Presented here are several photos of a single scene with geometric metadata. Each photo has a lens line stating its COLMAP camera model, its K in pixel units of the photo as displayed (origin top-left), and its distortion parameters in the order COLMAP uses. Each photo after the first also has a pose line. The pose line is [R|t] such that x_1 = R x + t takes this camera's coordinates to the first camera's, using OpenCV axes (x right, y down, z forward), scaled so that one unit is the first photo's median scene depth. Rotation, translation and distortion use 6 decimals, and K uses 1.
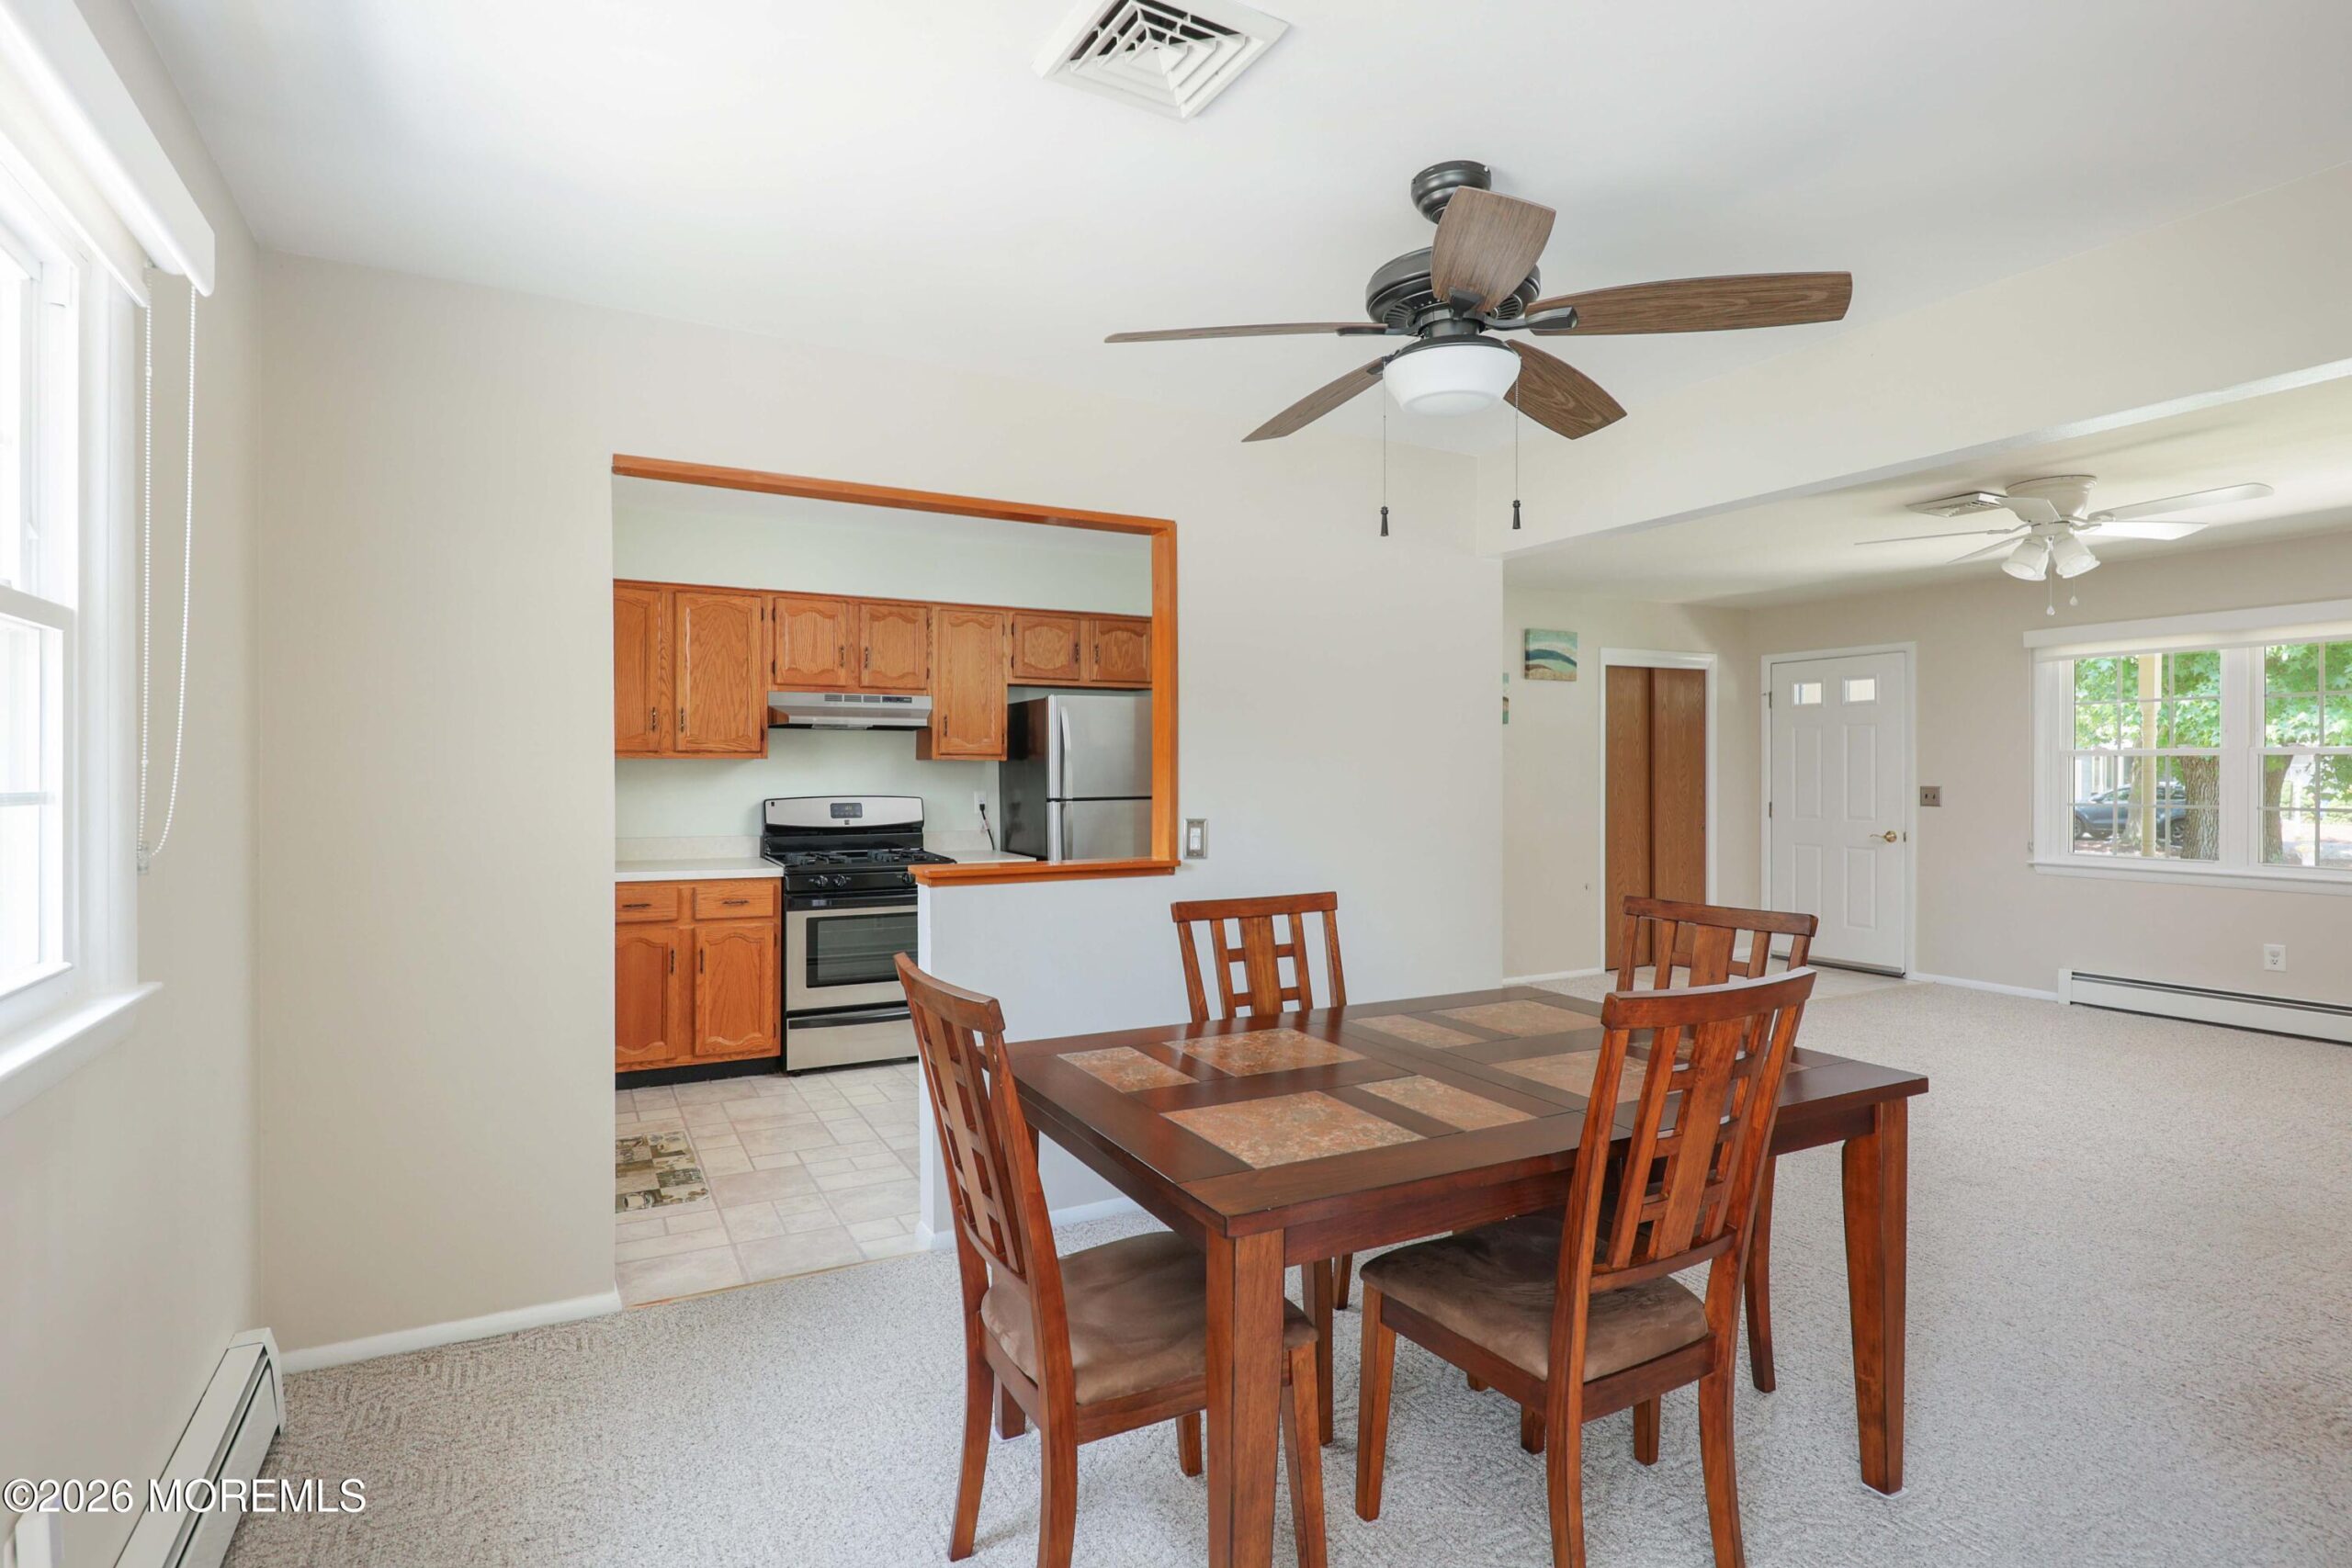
lens RADIAL K [[1181.5, 0, 1176.0], [0, 1181.5, 784.0], [0, 0, 1]] dist [0.005440, 0.000386]
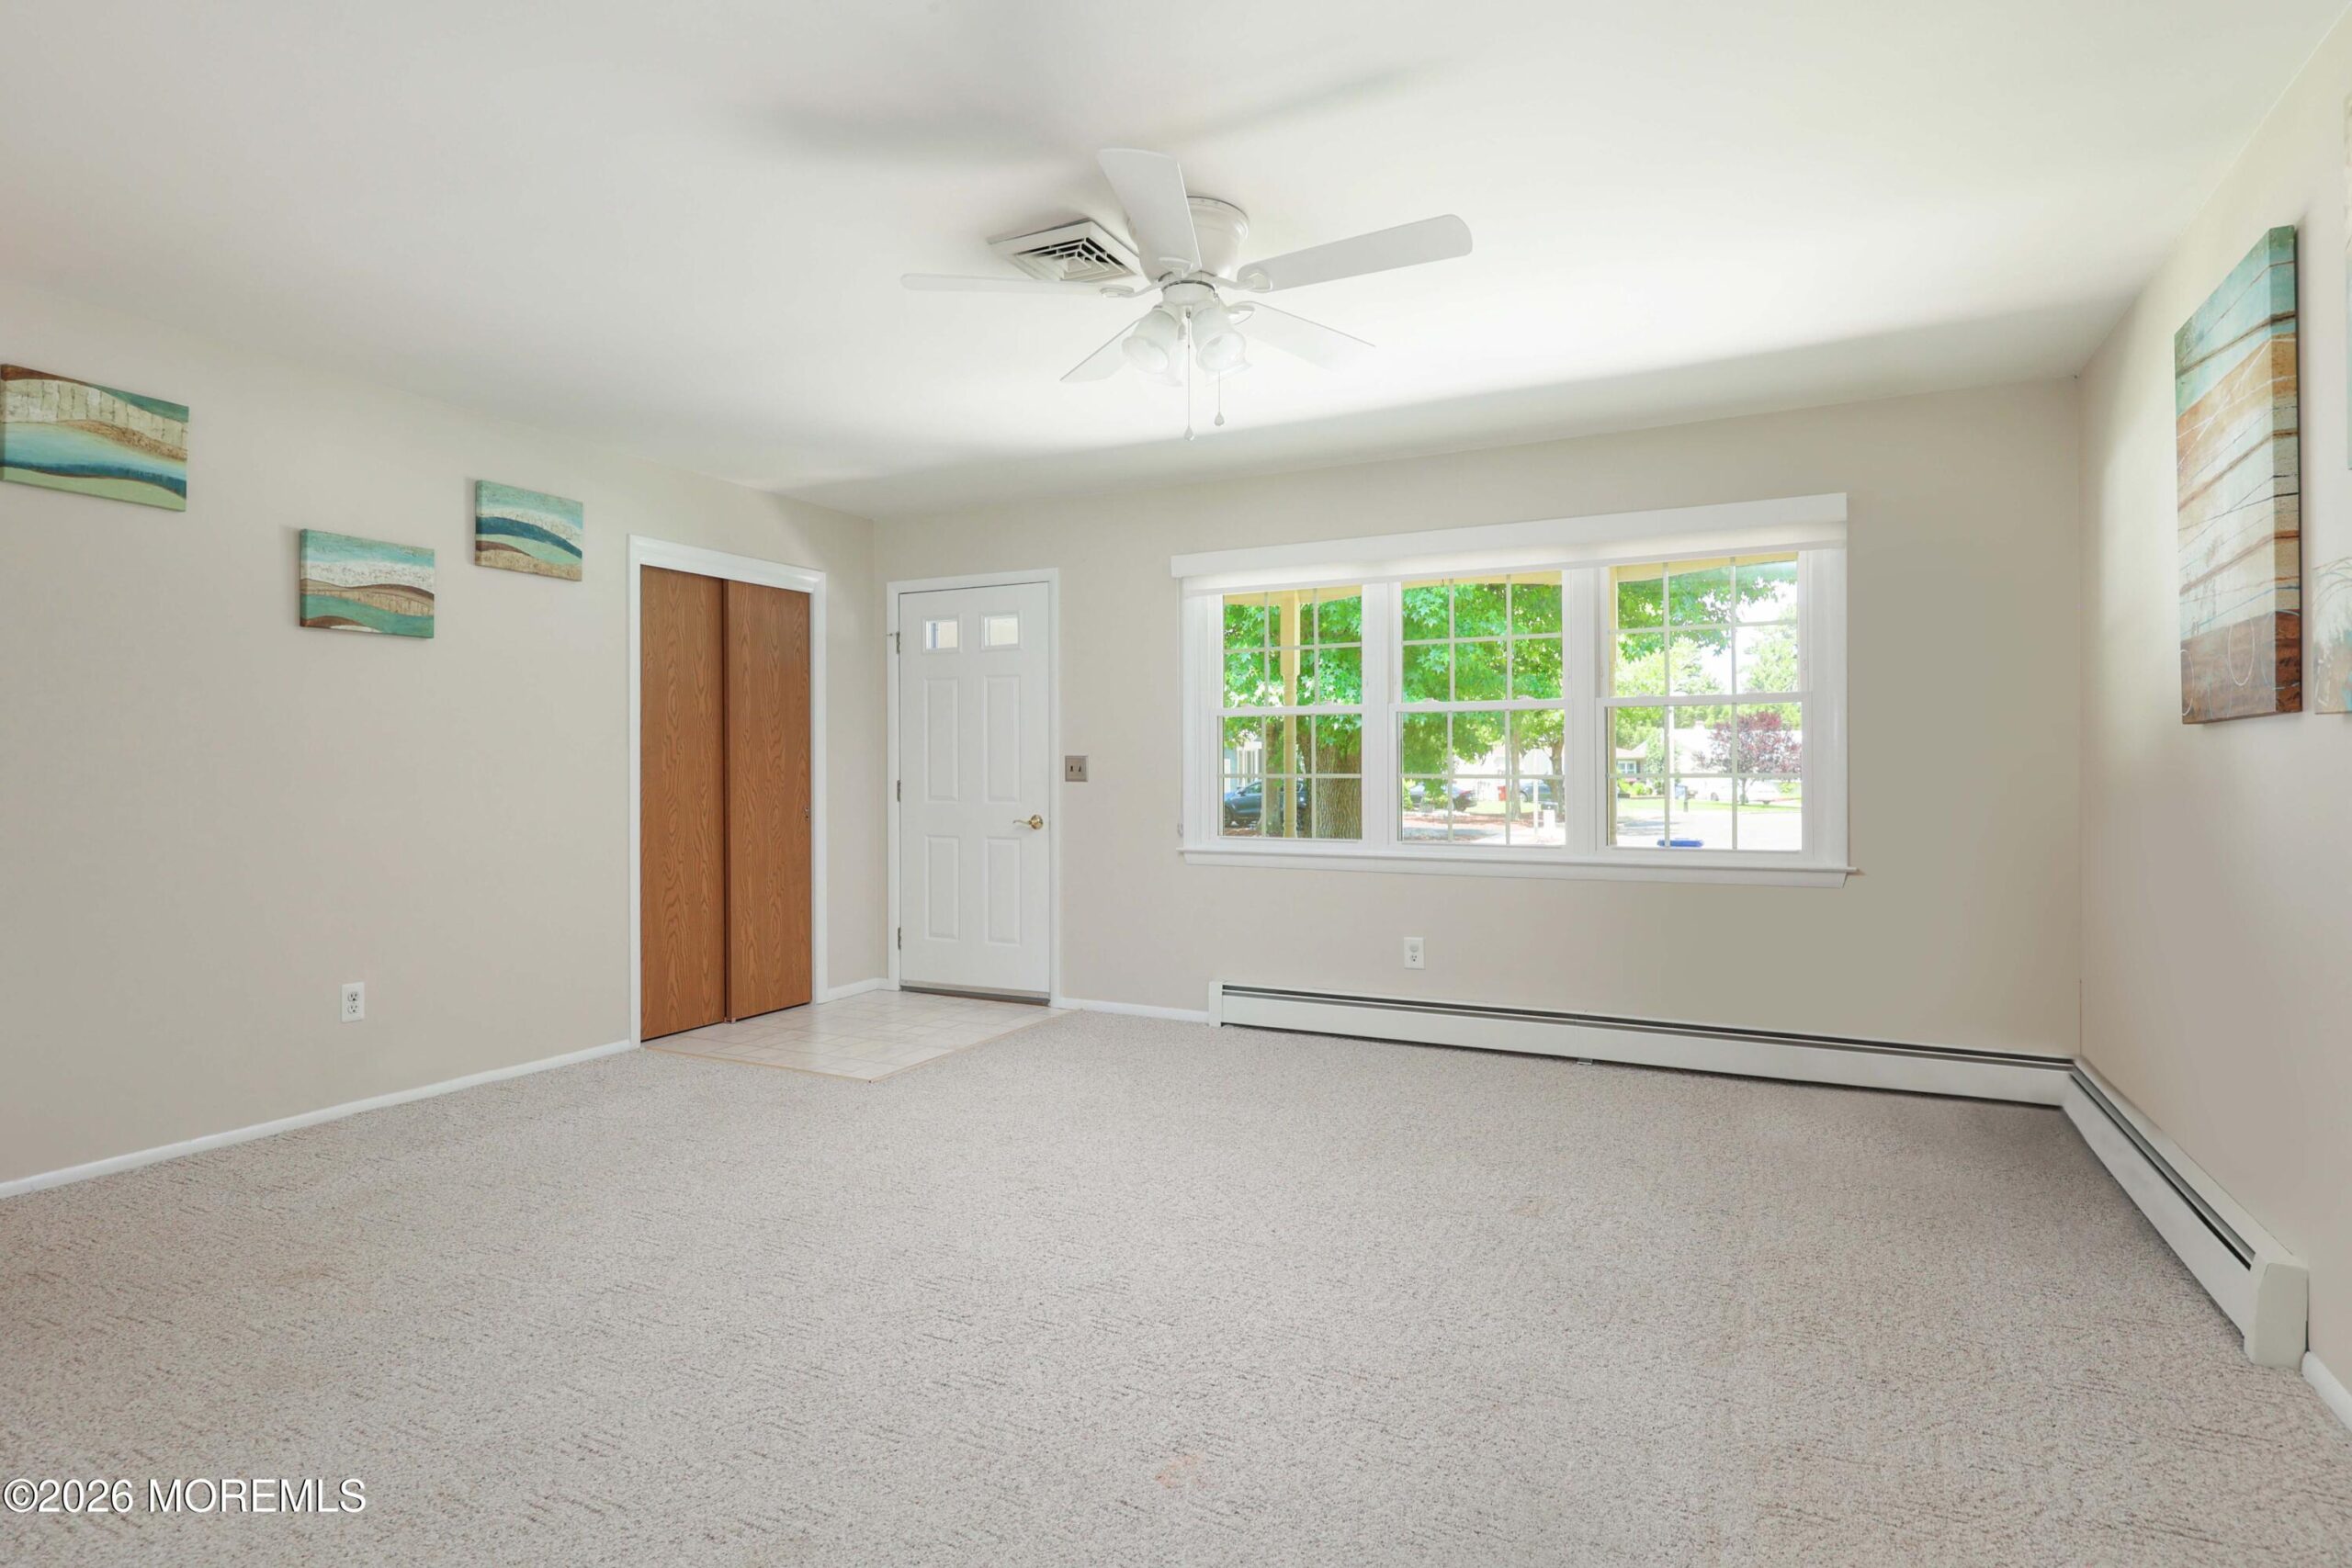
lens RADIAL K [[1181.5, 0, 1176.0], [0, 1181.5, 784.0], [0, 0, 1]] dist [0.005440, 0.000386]
pose [[0.821731, -0.003515, 0.569865, 0.242093], [0.005089, 0.999986, -0.001169, 0.021066], [-0.569854, 0.003860, 0.821737, 0.317773]]
